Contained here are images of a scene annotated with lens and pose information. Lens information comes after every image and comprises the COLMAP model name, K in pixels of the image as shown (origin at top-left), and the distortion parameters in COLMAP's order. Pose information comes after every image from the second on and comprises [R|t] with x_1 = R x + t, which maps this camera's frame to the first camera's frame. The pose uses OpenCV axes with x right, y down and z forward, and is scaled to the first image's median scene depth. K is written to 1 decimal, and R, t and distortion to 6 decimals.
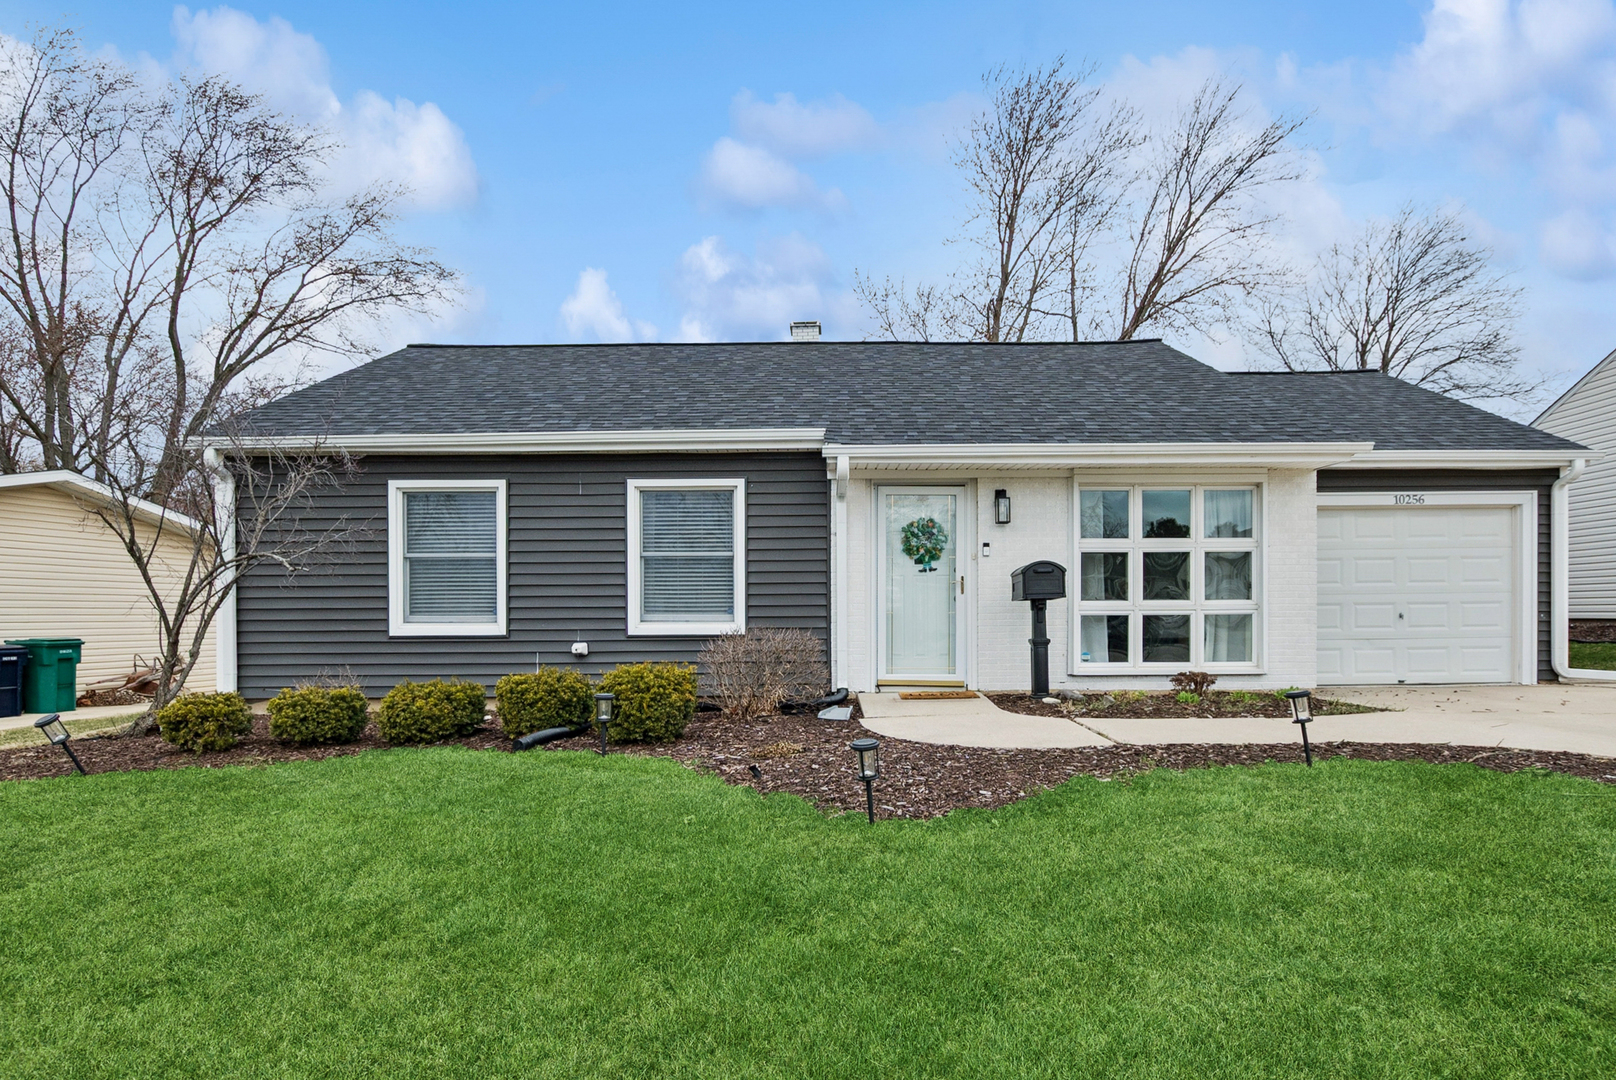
lens RADIAL K [[859.4, 0, 808.9], [0, 859.4, 609.4], [0, 0, 1]] dist [-0.002664, -0.000281]
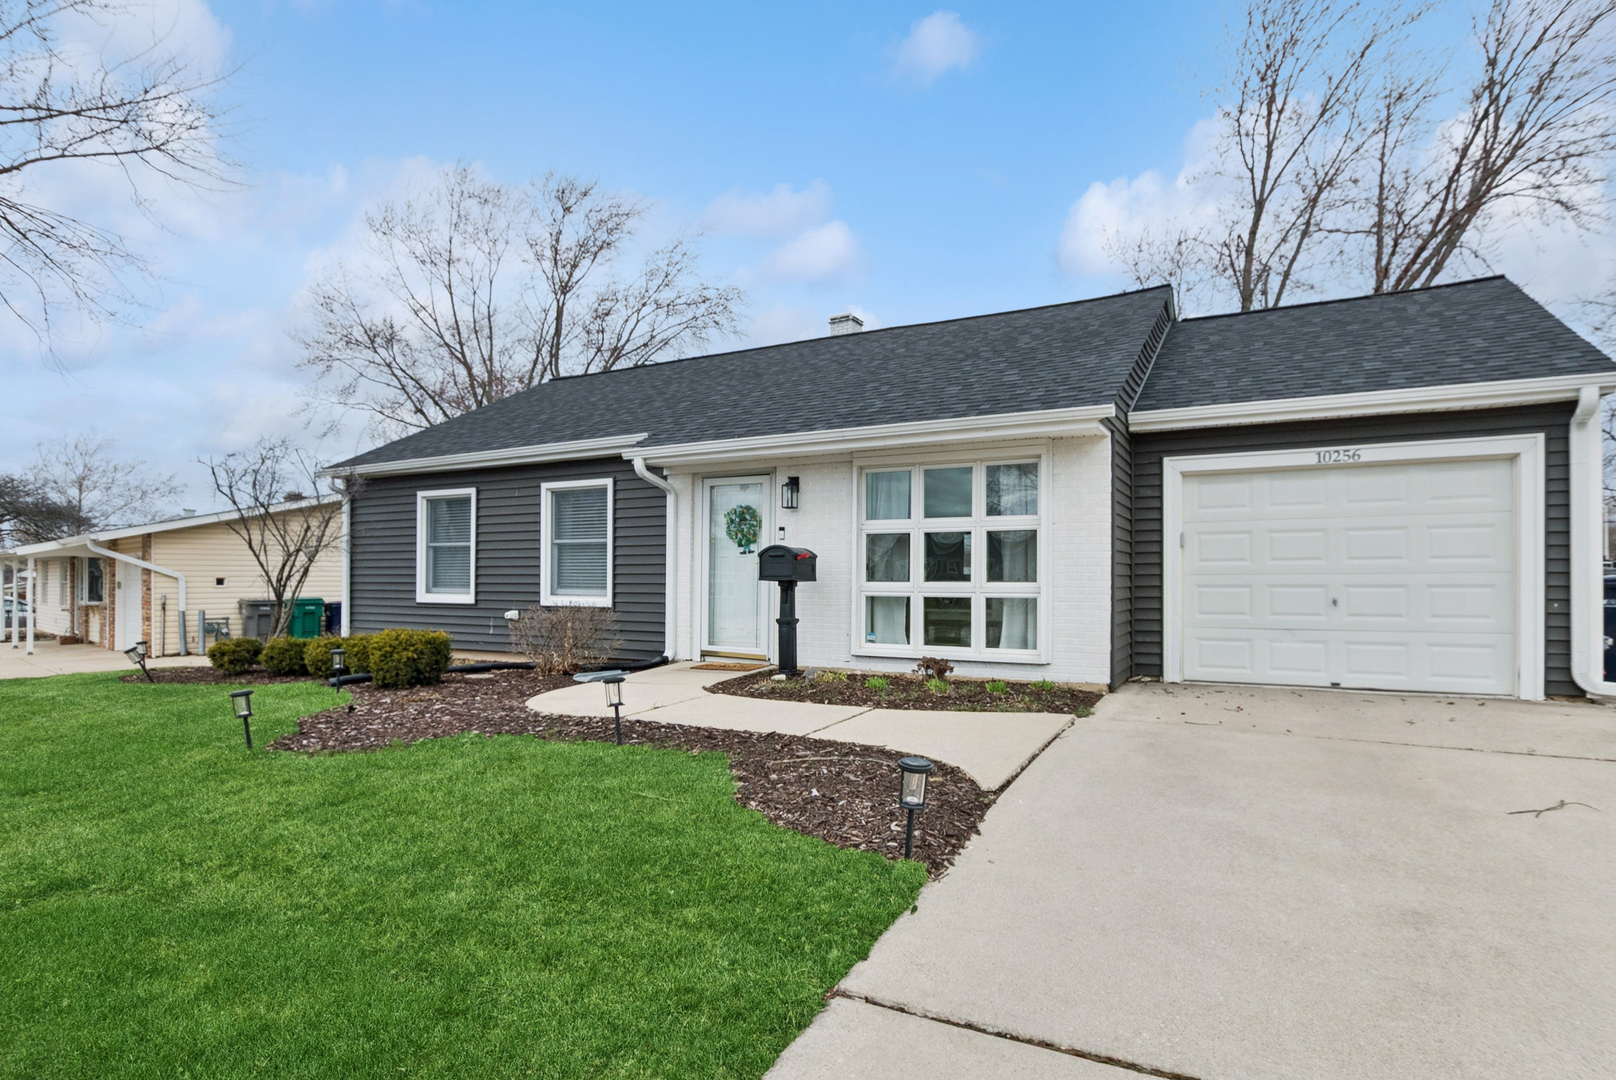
lens RADIAL K [[823.1, 0, 808.4], [0, 823.1, 569.7], [0, 0, 1]] dist [-0.001082, -0.000185]
pose [[0.883925, 0.001782, -0.467626, 0.709779], [-0.003877, 0.999986, -0.003519, -0.020496], [0.467613, 0.004924, 0.883920, 0.108356]]
